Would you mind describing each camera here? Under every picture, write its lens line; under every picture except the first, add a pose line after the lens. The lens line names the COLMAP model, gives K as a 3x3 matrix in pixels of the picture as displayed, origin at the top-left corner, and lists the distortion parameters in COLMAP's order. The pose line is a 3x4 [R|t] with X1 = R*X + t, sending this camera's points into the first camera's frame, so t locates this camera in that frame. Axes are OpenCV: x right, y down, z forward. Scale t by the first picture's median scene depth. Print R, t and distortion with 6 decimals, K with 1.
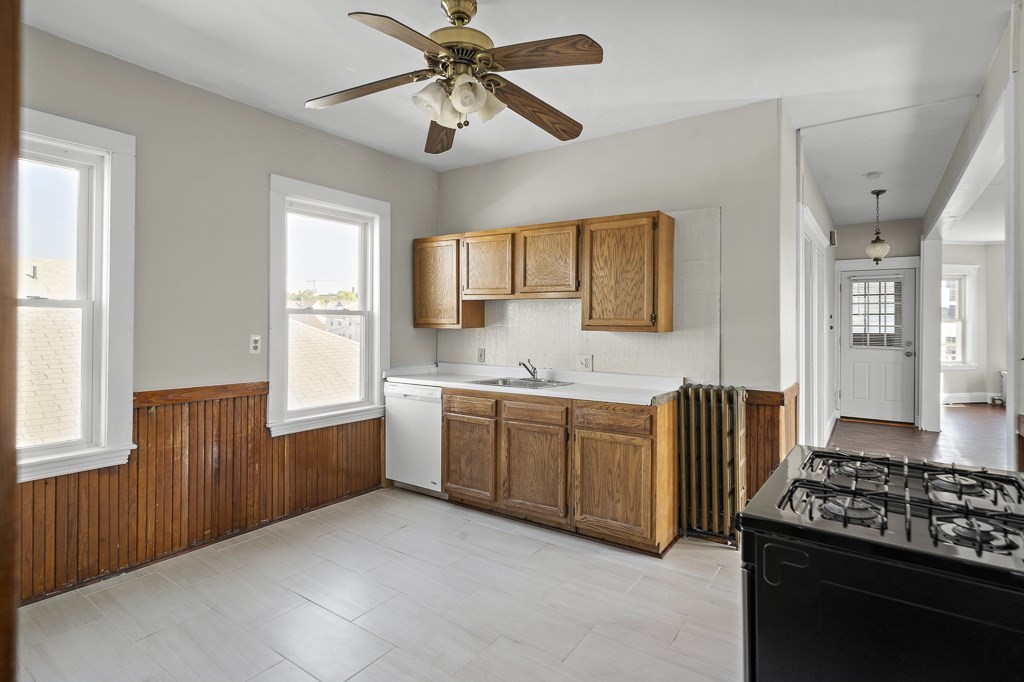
lens RADIAL K [[511.4, 0, 512.5], [0, 511.4, 320.4], [0, 0, 1]] dist [0.006837, -0.001228]
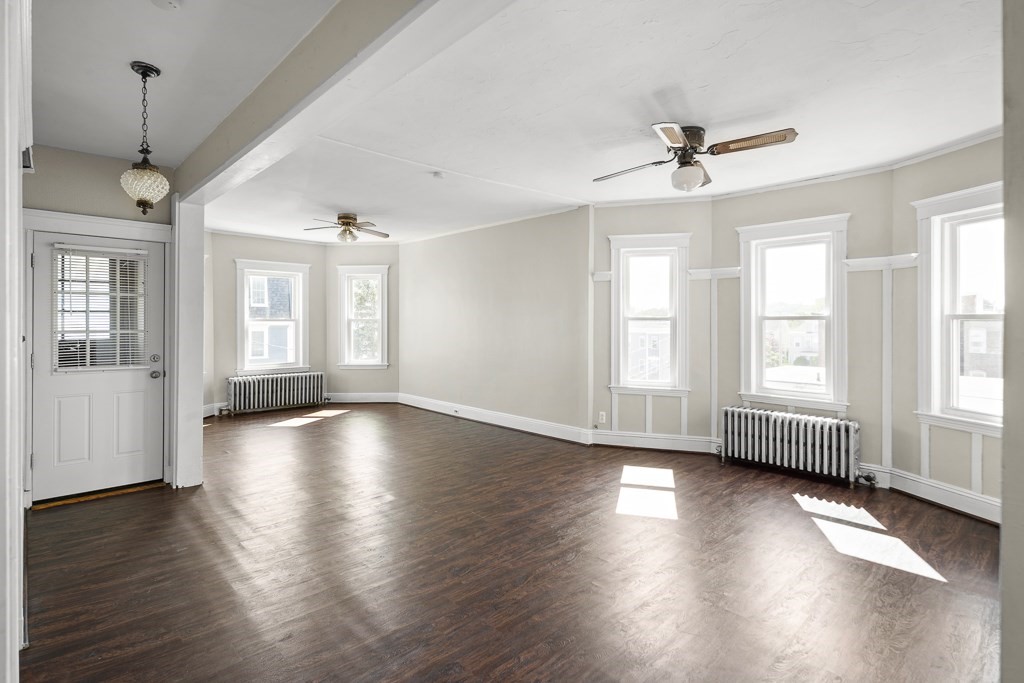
lens RADIAL K [[511.4, 0, 515.0], [0, 511.4, 322.2], [0, 0, 1]] dist [0.006837, -0.001228]
pose [[0.196145, -0.007290, 0.980548, 0.426776], [-0.004397, 0.999956, 0.008314, -0.013713], [-0.980565, -0.005942, 0.196104, 0.803566]]
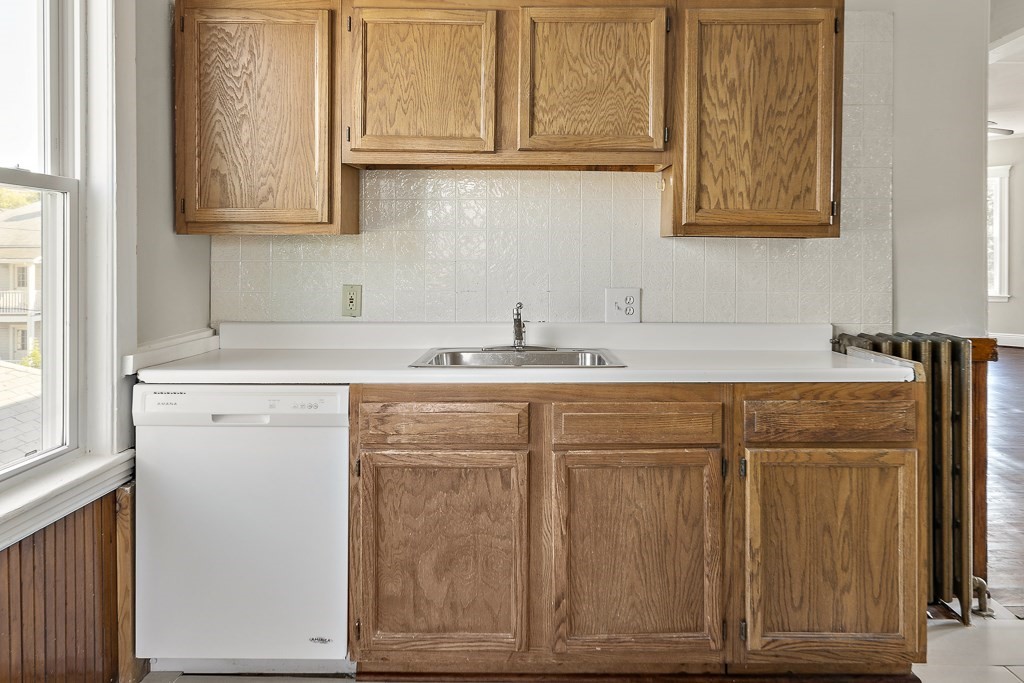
lens RADIAL K [[783.0, 0, 518.3], [0, 783.0, 260.8], [0, 0, 1]] dist [0.003330, 0.004698]
pose [[0.834429, -0.008212, 0.551055, -0.369301], [0.000877, 0.999907, 0.013573, 0.032369], [-0.551115, -0.010843, 0.834359, 0.467758]]
